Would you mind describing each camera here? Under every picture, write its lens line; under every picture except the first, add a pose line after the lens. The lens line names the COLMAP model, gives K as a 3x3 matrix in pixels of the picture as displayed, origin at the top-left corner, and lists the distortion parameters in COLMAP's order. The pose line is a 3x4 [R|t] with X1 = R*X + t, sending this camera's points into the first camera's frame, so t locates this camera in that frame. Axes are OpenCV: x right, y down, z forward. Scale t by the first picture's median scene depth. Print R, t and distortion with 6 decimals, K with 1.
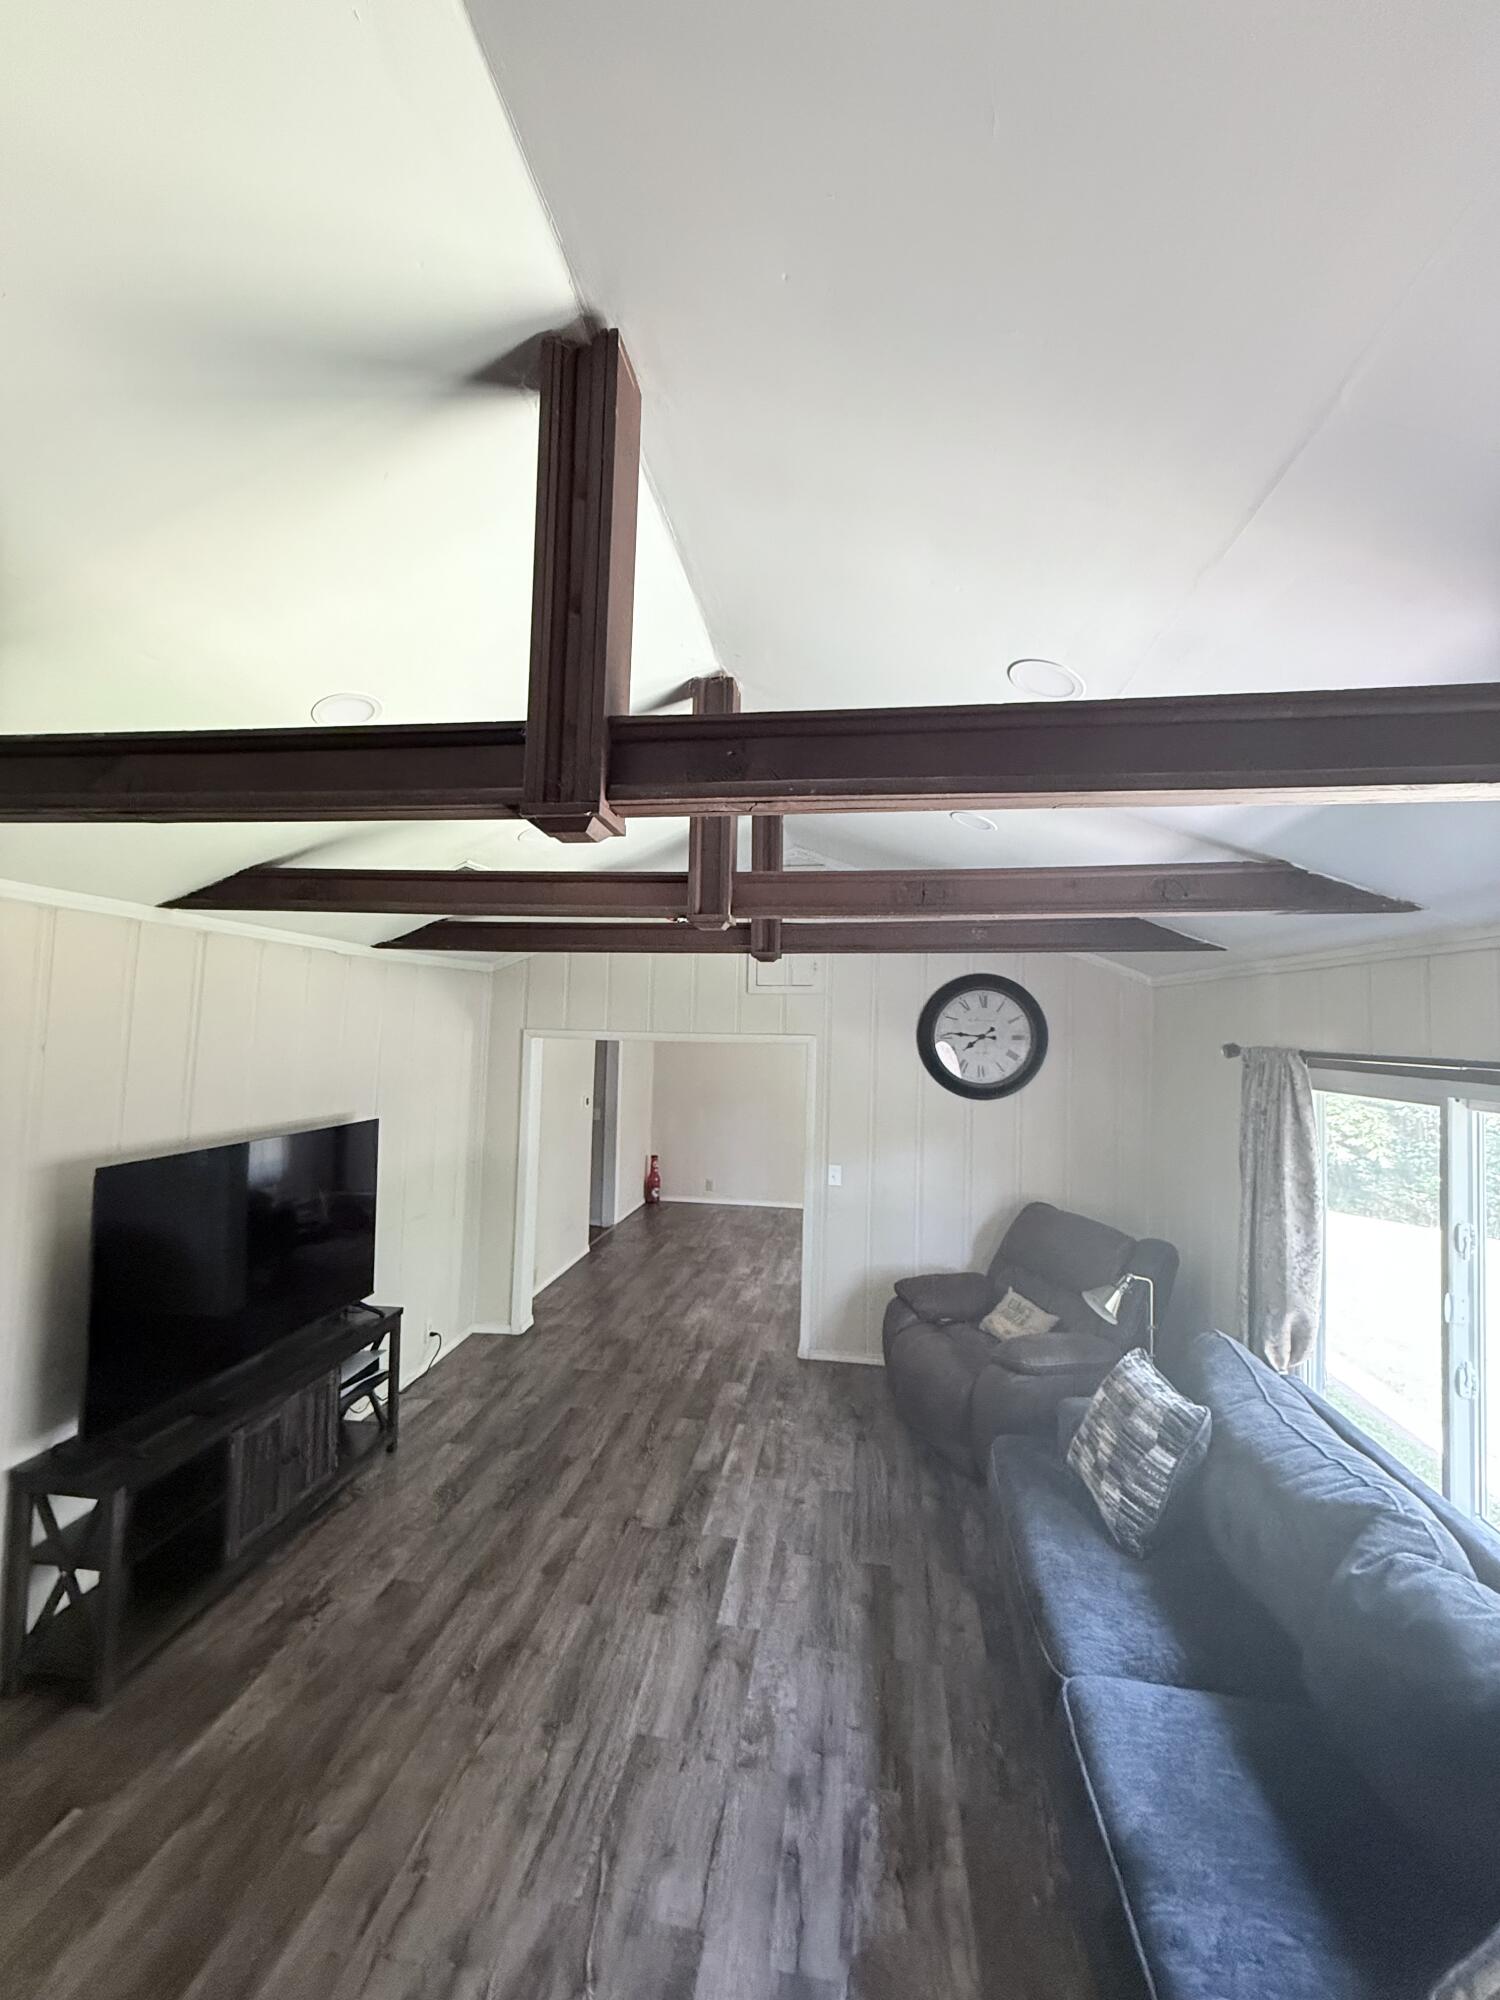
lens RADIAL K [[802.7, 0, 739.2], [0, 802.7, 997.8], [0, 0, 1]] dist [-0.000258, -0.000177]
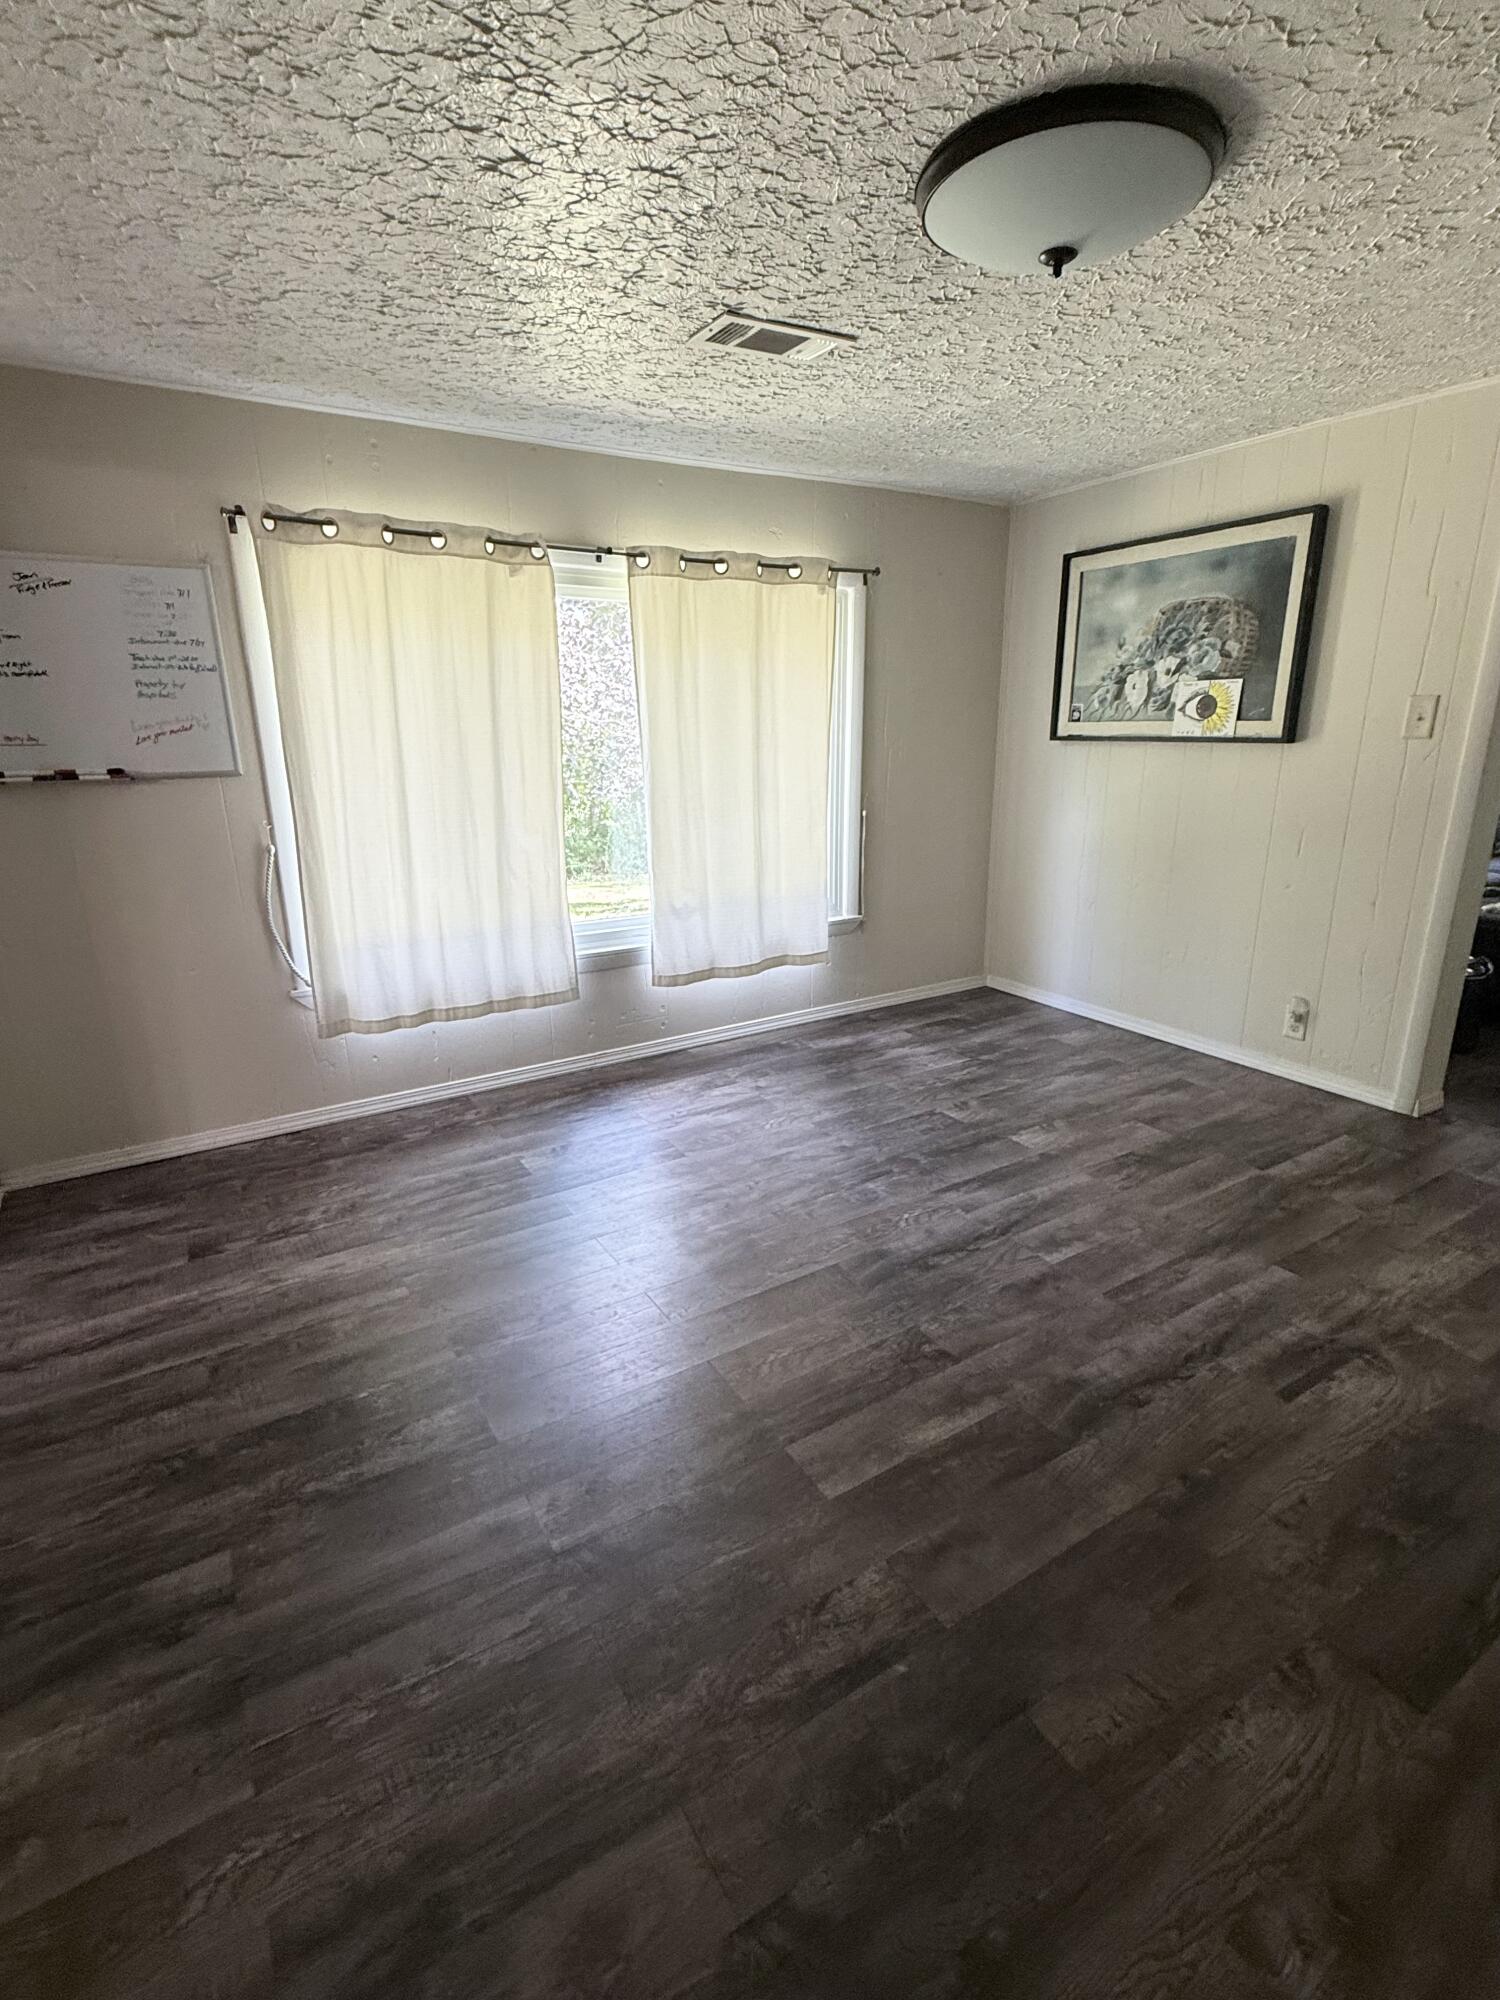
lens RADIAL K [[942.9, 0, 739.4], [0, 942.9, 1001.5], [0, 0, 1]] dist [-0.001934, 0.000265]
pose [[-0.645841, -0.235957, 0.726095, -0.104119], [-0.034532, 0.959098, 0.280960, 0.313731], [-0.762690, 0.156382, -0.627573, 2.648242]]
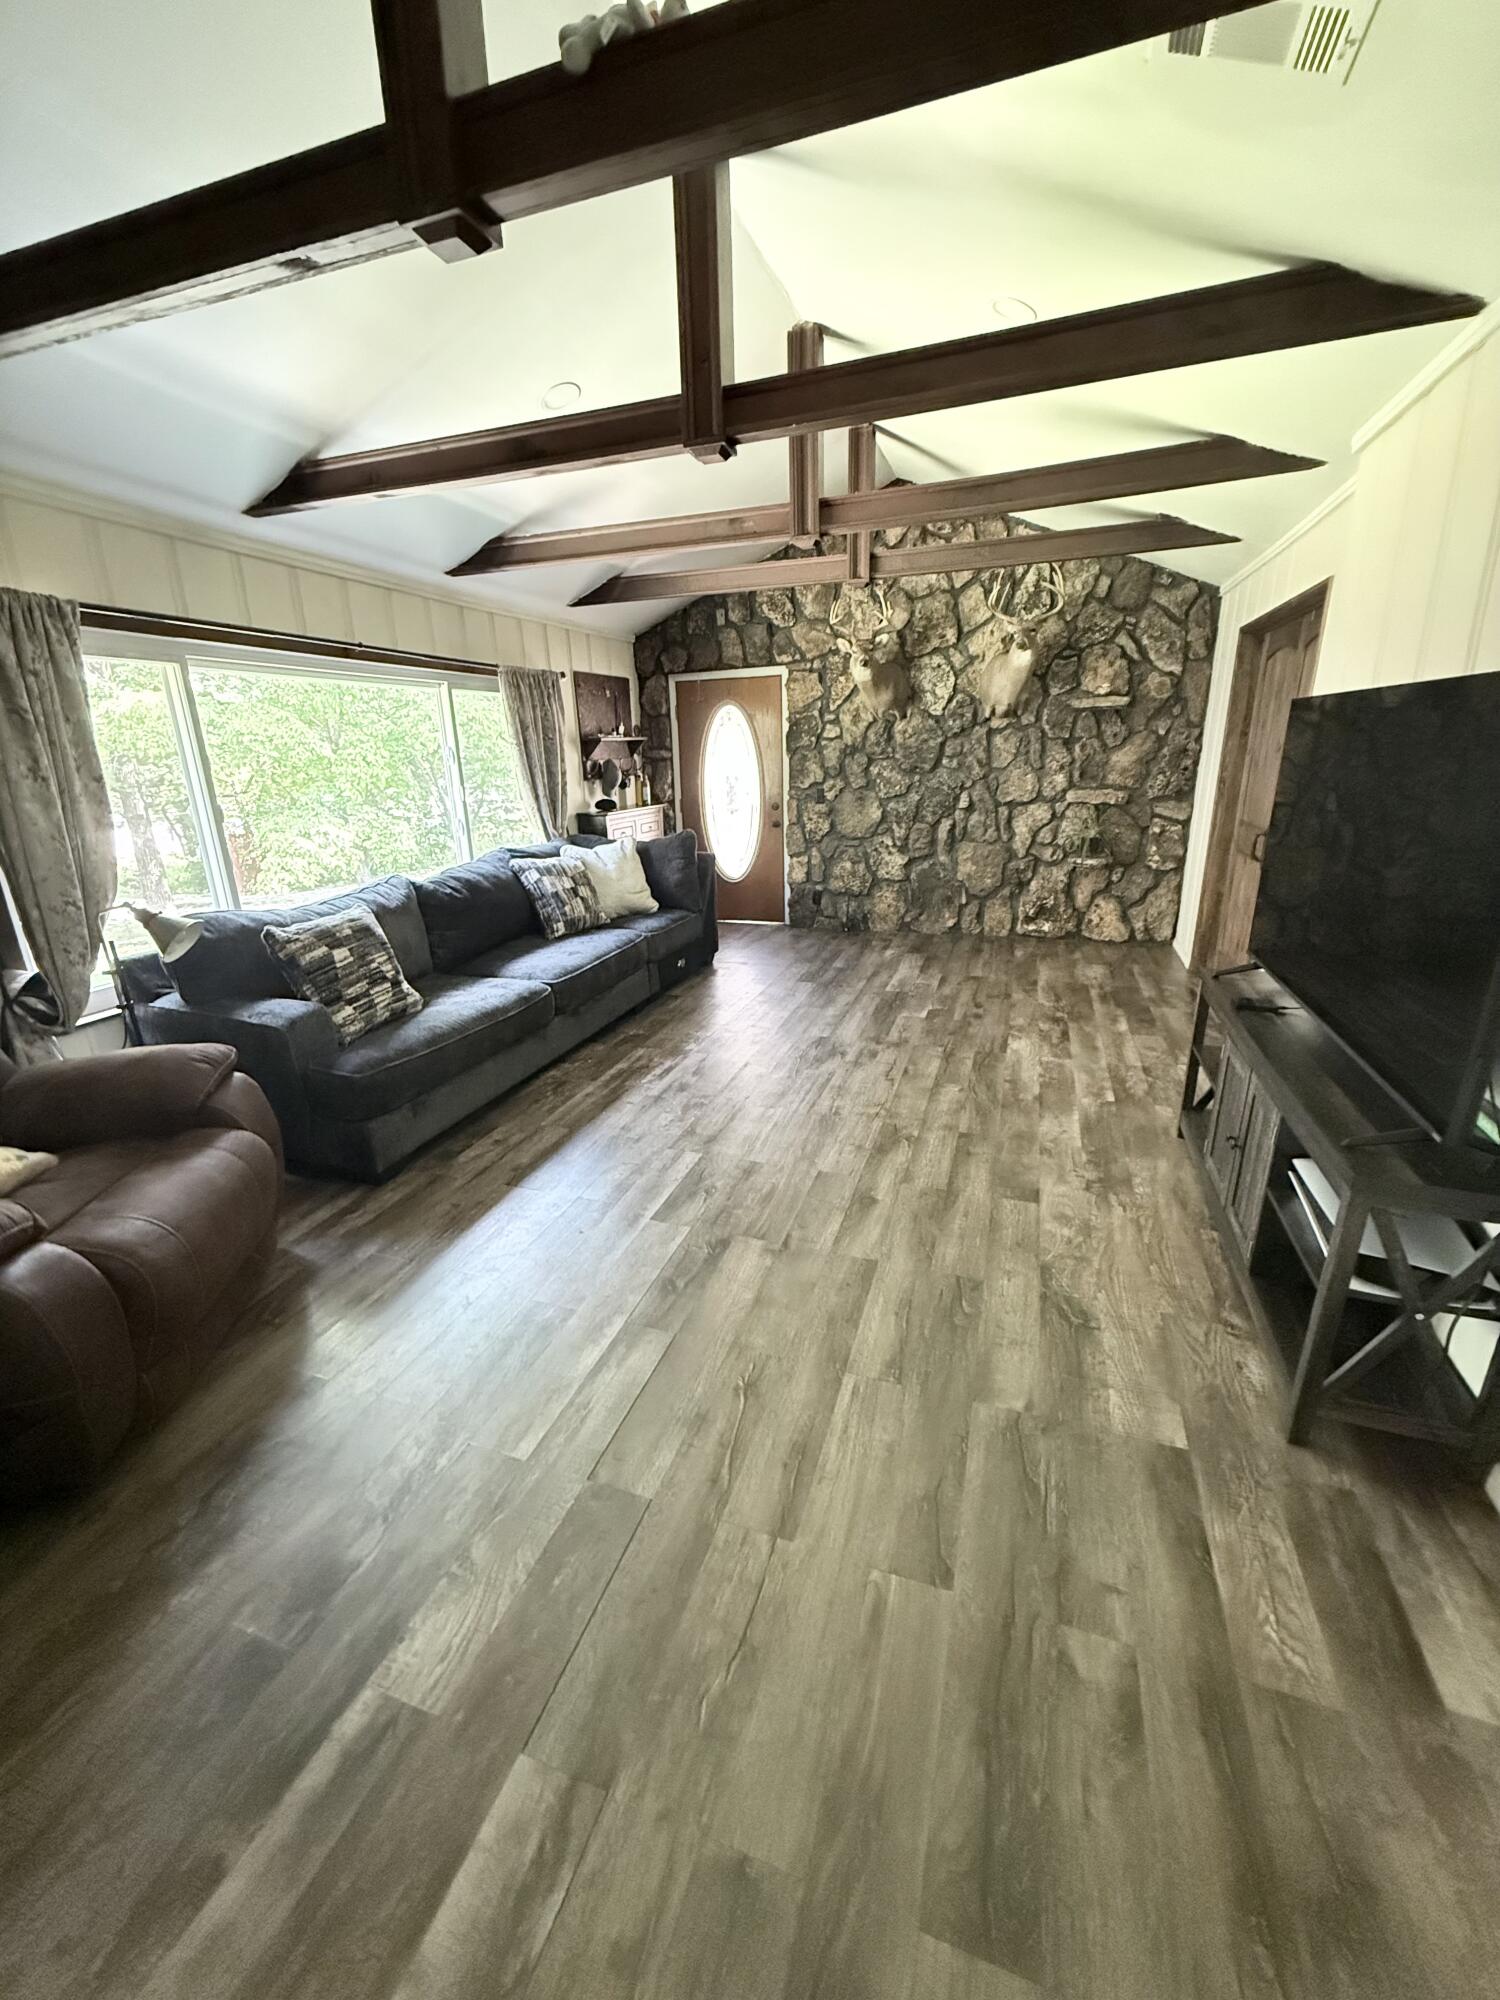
lens RADIAL K [[802.7, 0, 745.8], [0, 802.7, 989.7], [0, 0, 1]] dist [-0.000258, -0.000177]
pose [[-0.984237, -0.047985, 0.170223, -0.219478], [-0.002668, 0.966408, 0.257001, 0.228985], [-0.176837, 0.252495, -0.951302, 1.645809]]
